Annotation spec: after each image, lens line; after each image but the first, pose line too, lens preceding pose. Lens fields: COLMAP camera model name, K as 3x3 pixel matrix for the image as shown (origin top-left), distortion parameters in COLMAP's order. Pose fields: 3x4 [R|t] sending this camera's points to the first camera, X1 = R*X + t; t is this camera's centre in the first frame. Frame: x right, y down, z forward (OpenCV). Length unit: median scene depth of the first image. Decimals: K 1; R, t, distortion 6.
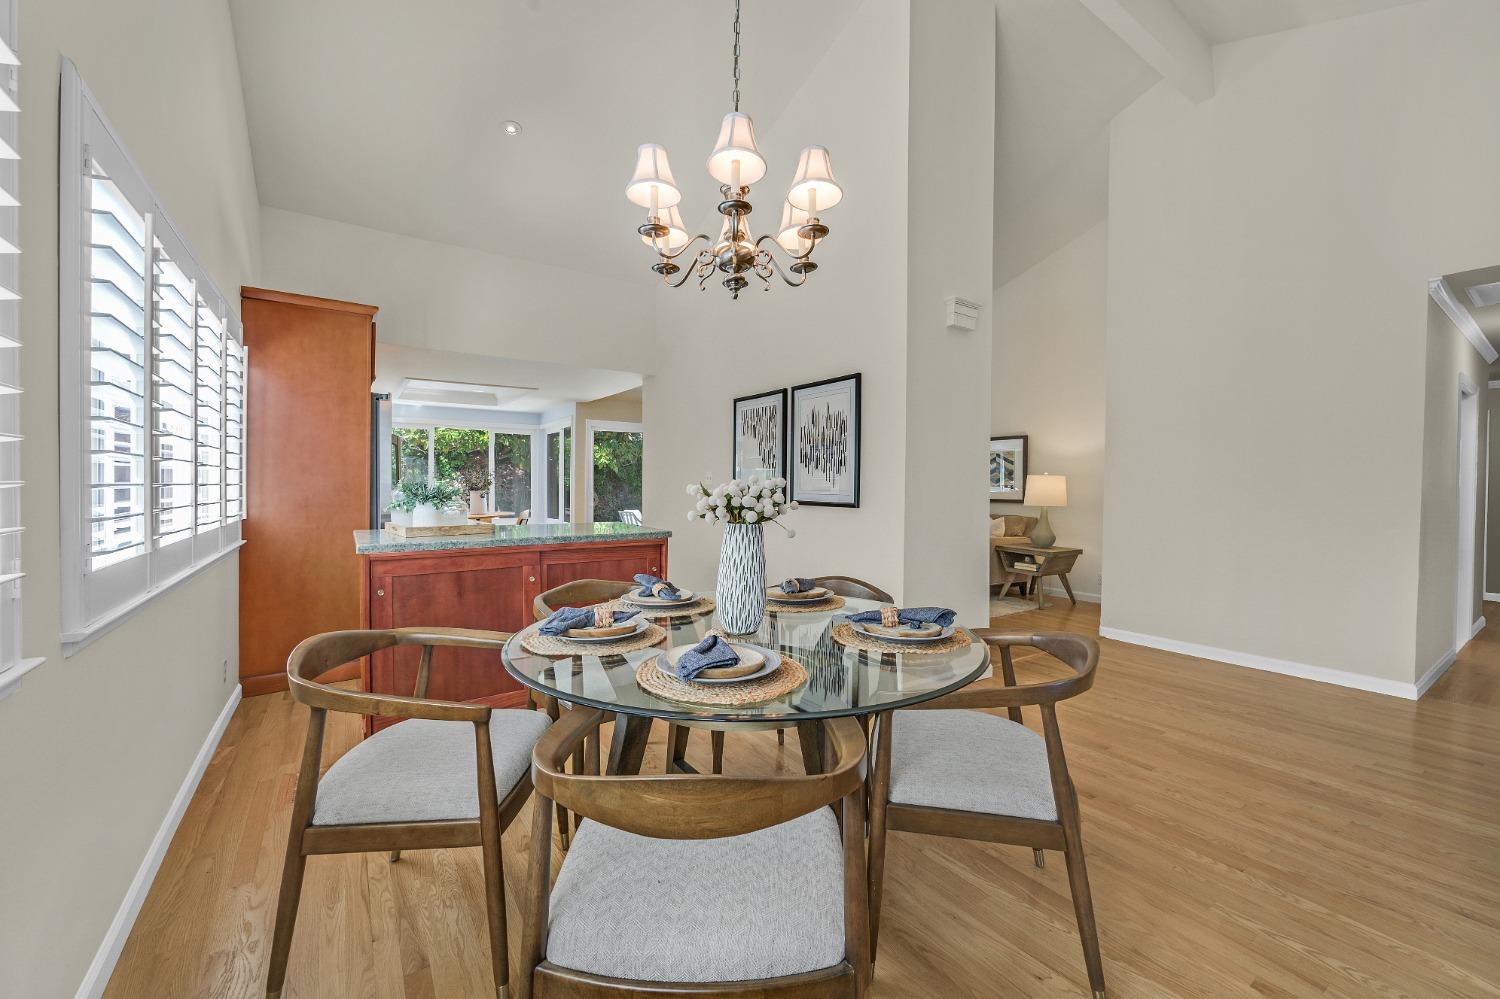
lens RADIAL K [[597.4, 0, 755.4], [0, 597.4, 494.9], [0, 0, 1]] dist [-0.006122, 0.000527]
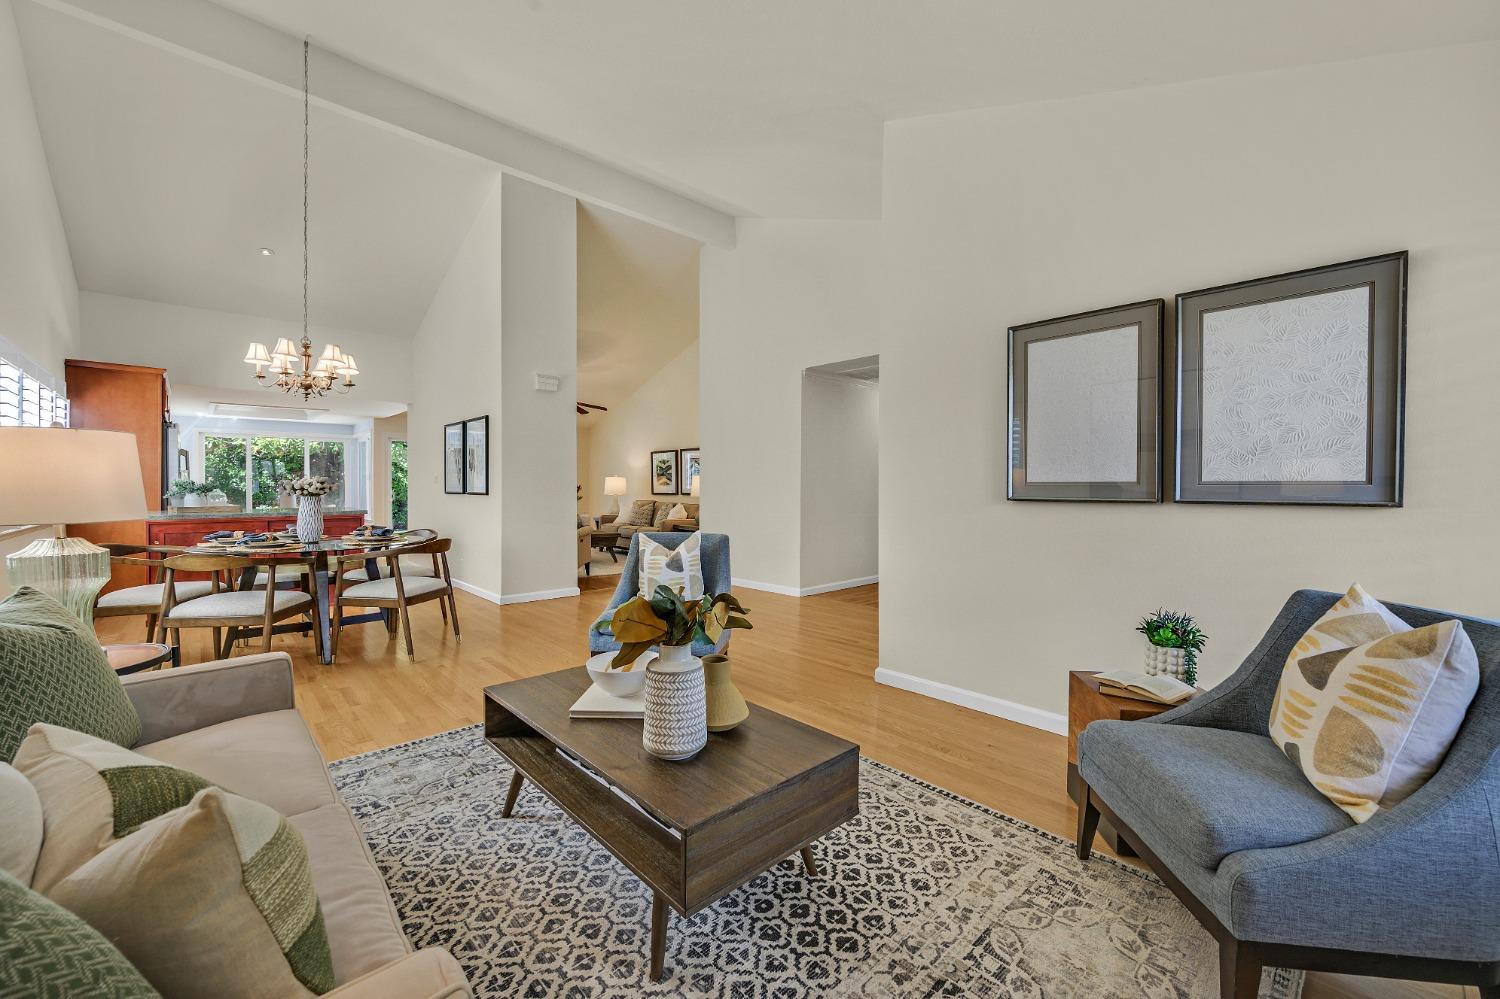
lens RADIAL K [[597.4, 0, 755.4], [0, 597.4, 494.9], [0, 0, 1]] dist [-0.006122, 0.000527]
pose [[0.988905, -0.008001, 0.148334, 0.685711], [0.008249, 0.999965, -0.001054, 0.029833], [-0.148320, 0.002266, 0.988937, -0.797356]]
